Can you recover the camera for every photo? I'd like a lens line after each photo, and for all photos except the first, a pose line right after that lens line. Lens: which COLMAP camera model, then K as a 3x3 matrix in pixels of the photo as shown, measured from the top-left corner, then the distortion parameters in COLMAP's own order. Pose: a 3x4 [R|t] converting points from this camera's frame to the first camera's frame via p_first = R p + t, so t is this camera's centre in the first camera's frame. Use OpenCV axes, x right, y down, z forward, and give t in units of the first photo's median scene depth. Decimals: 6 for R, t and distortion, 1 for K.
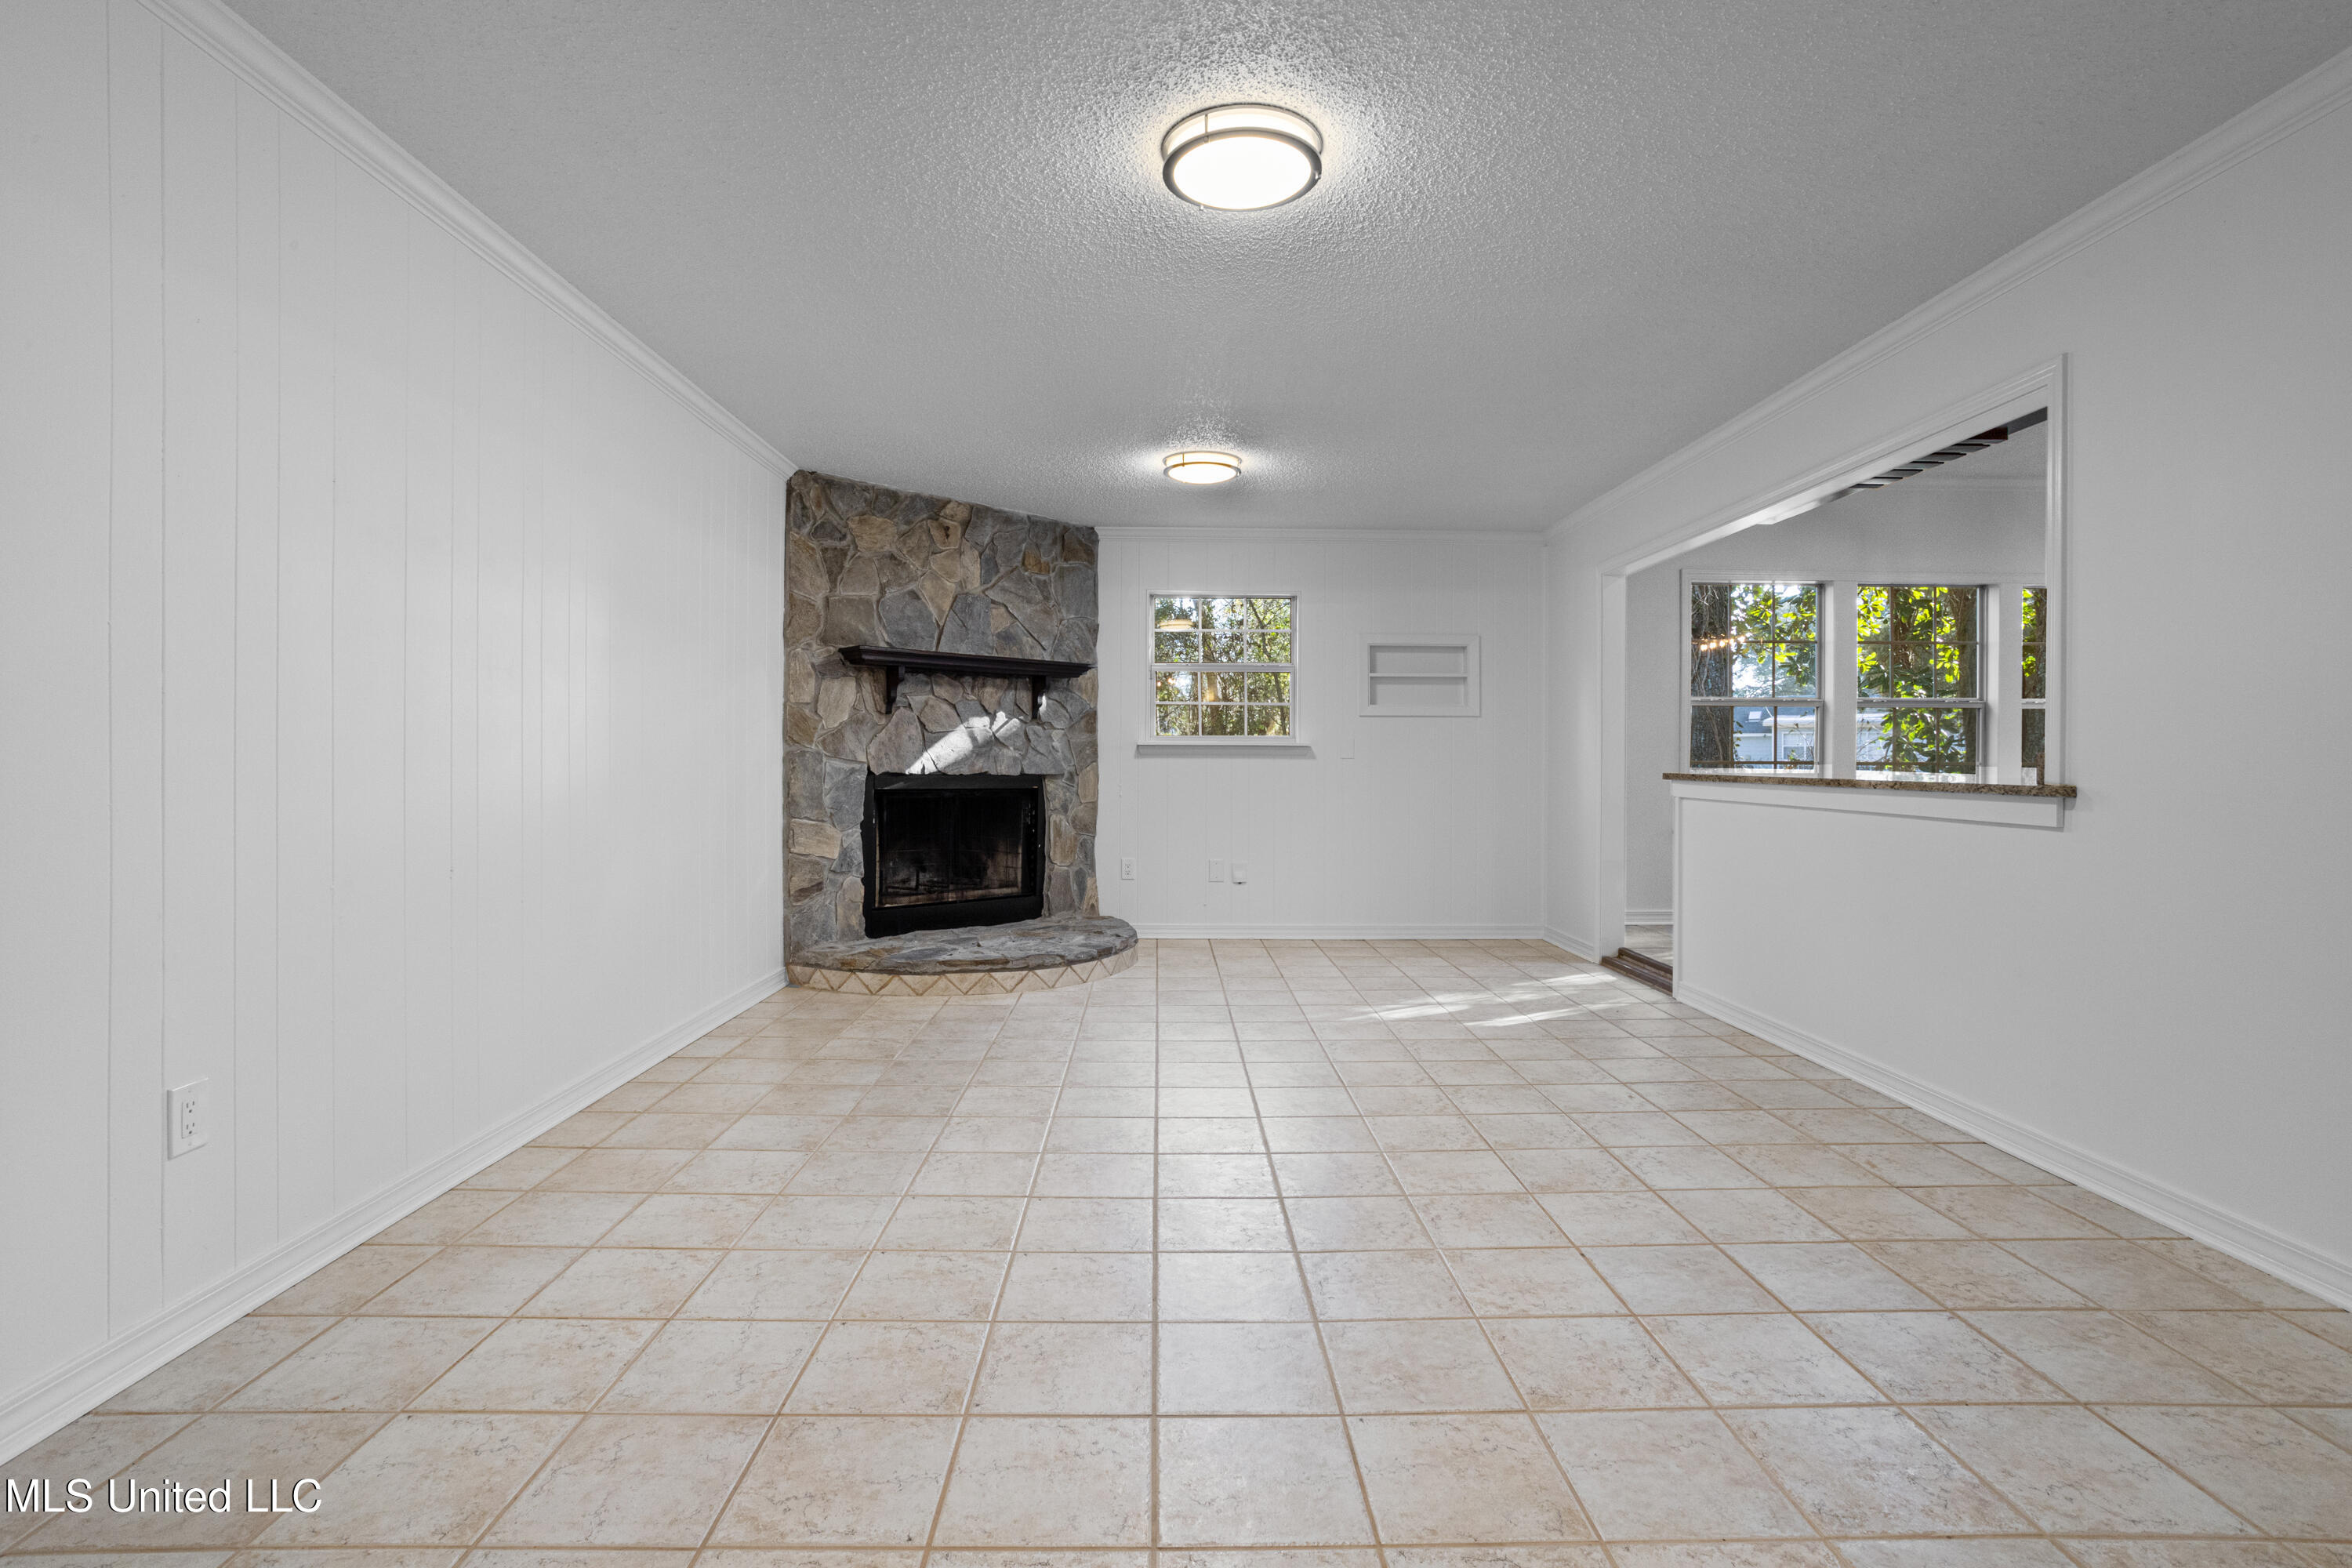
lens RADIAL K [[1128.8, 0, 1181.6], [0, 1128.8, 759.3], [0, 0, 1]] dist [-0.008451, 0.004149]
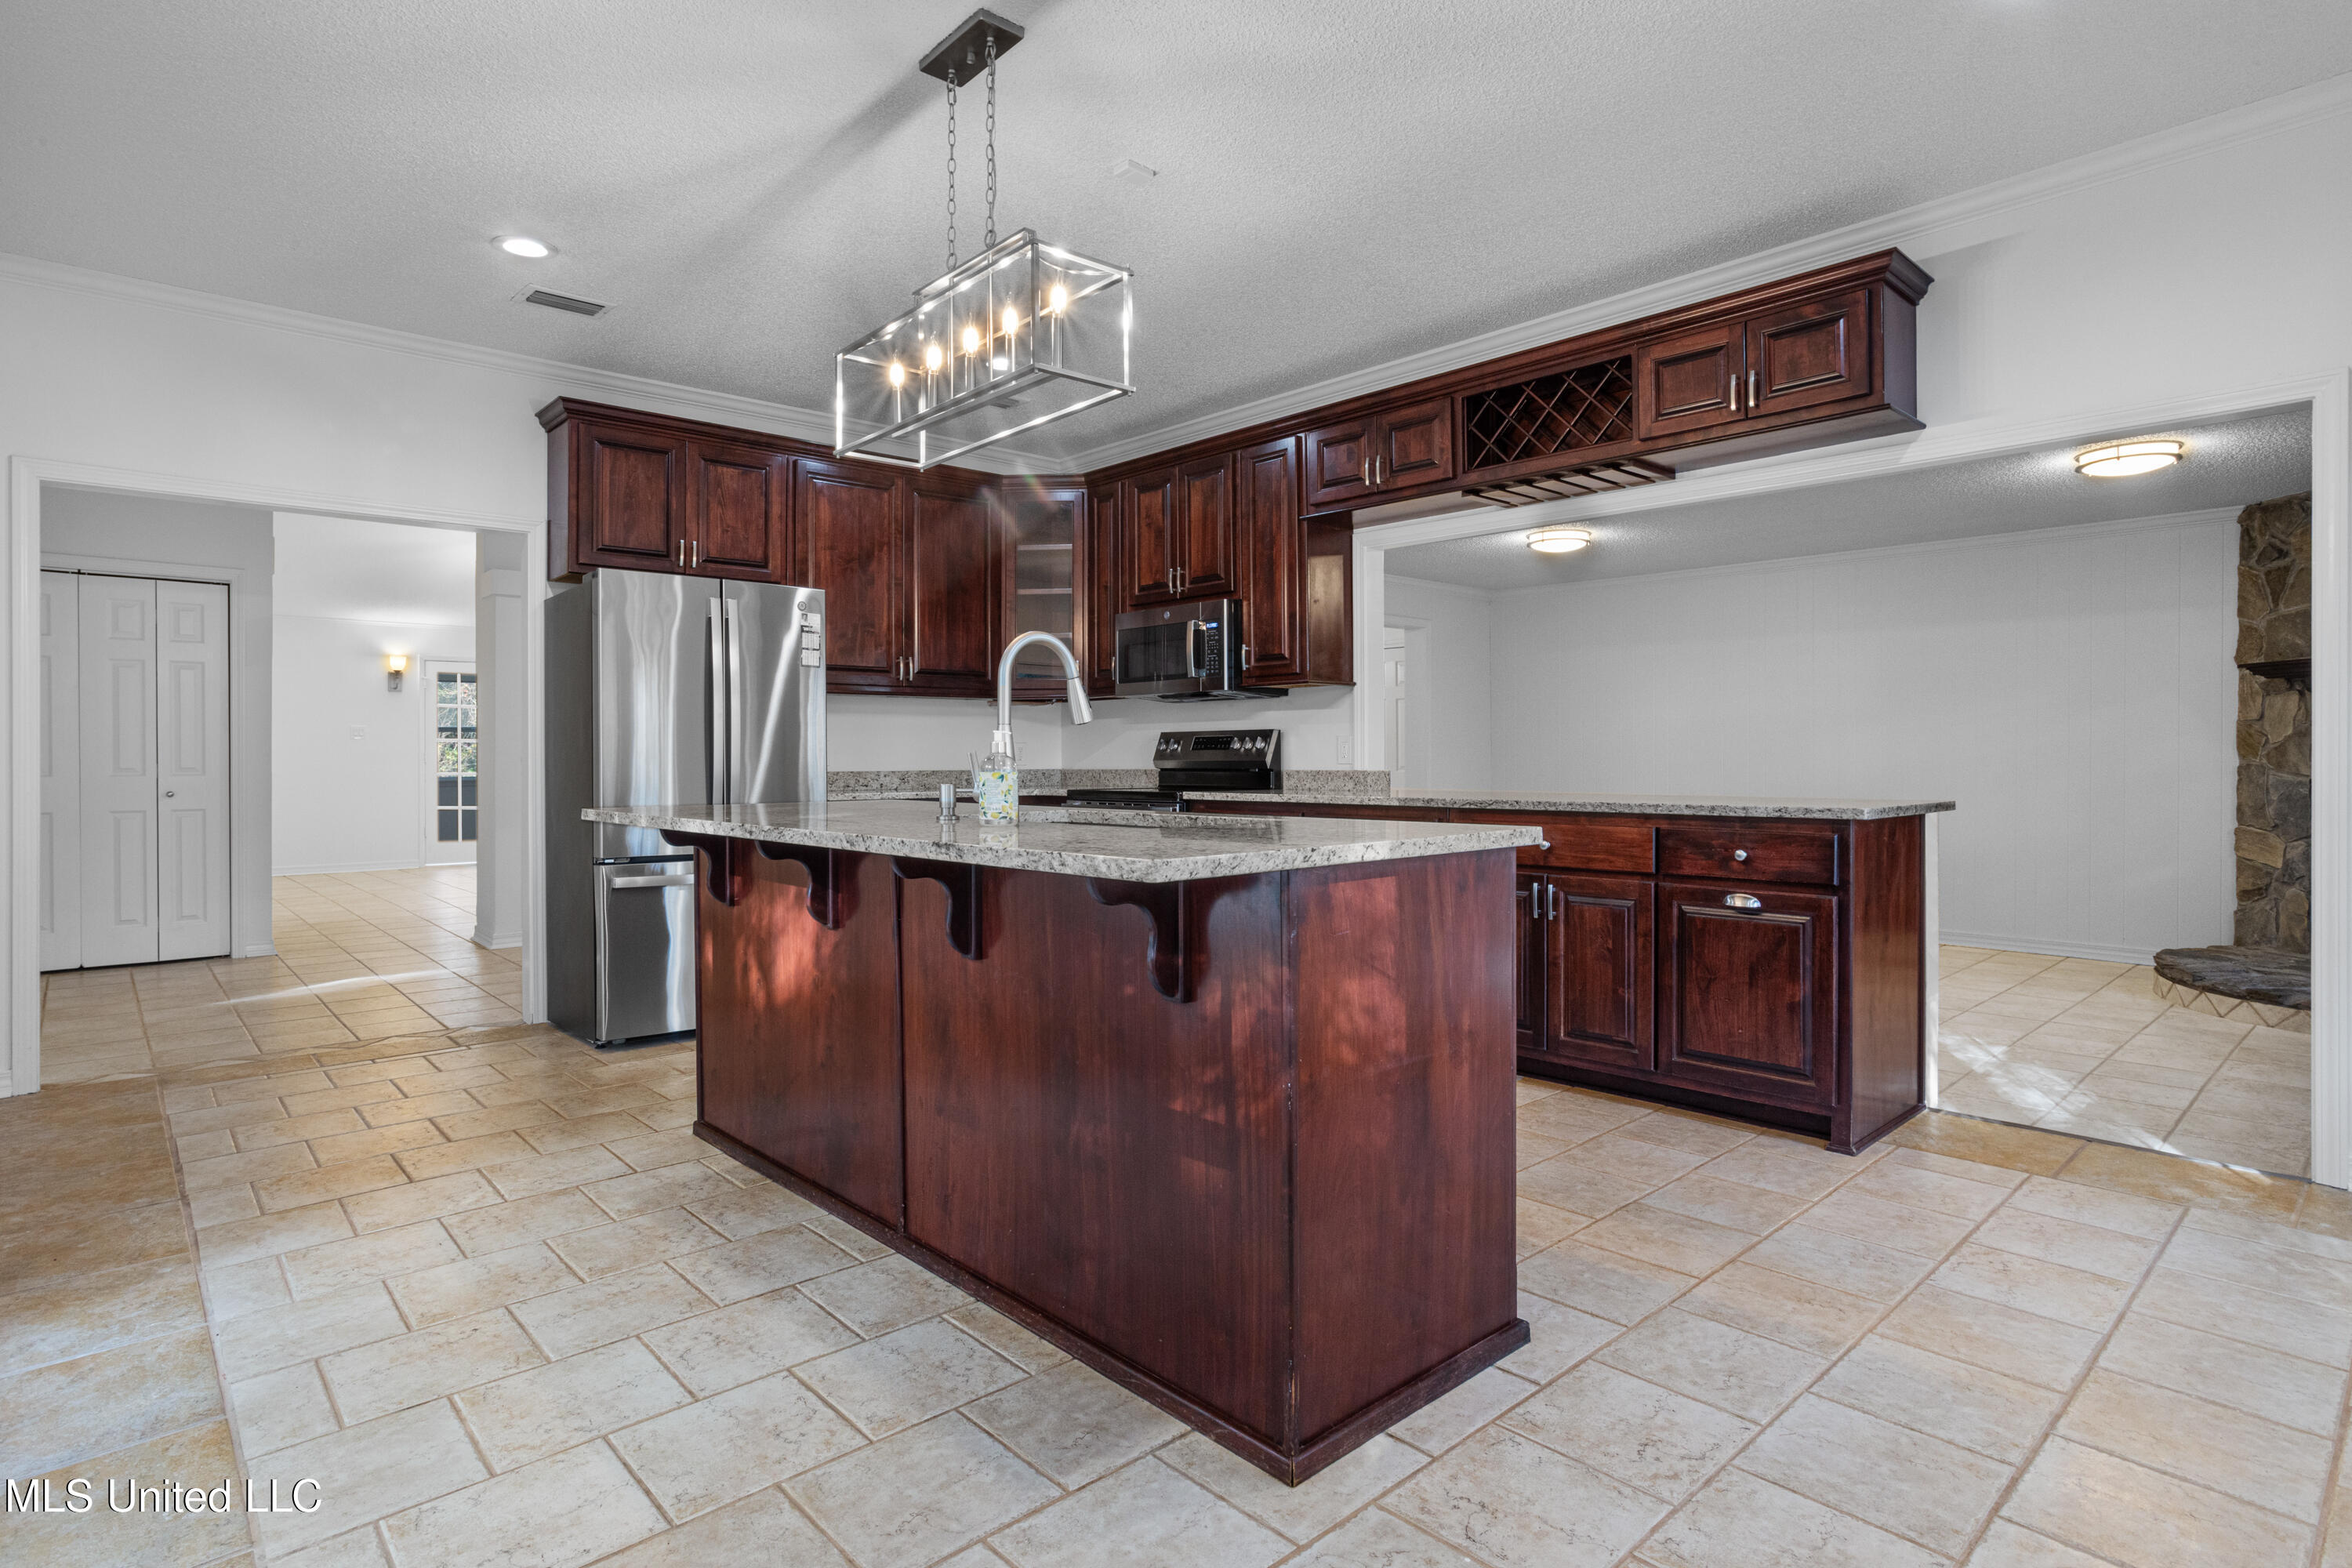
lens RADIAL K [[1171.7, 0, 1155.8], [0, 1171.7, 764.9], [0, 0, 1]] dist [-0.015556, 0.004366]
pose [[-0.742305, 0.004516, -0.670047, 1.051641], [0.000475, 0.999981, 0.006214, -0.012468], [0.670062, 0.004295, -0.742293, 0.987119]]
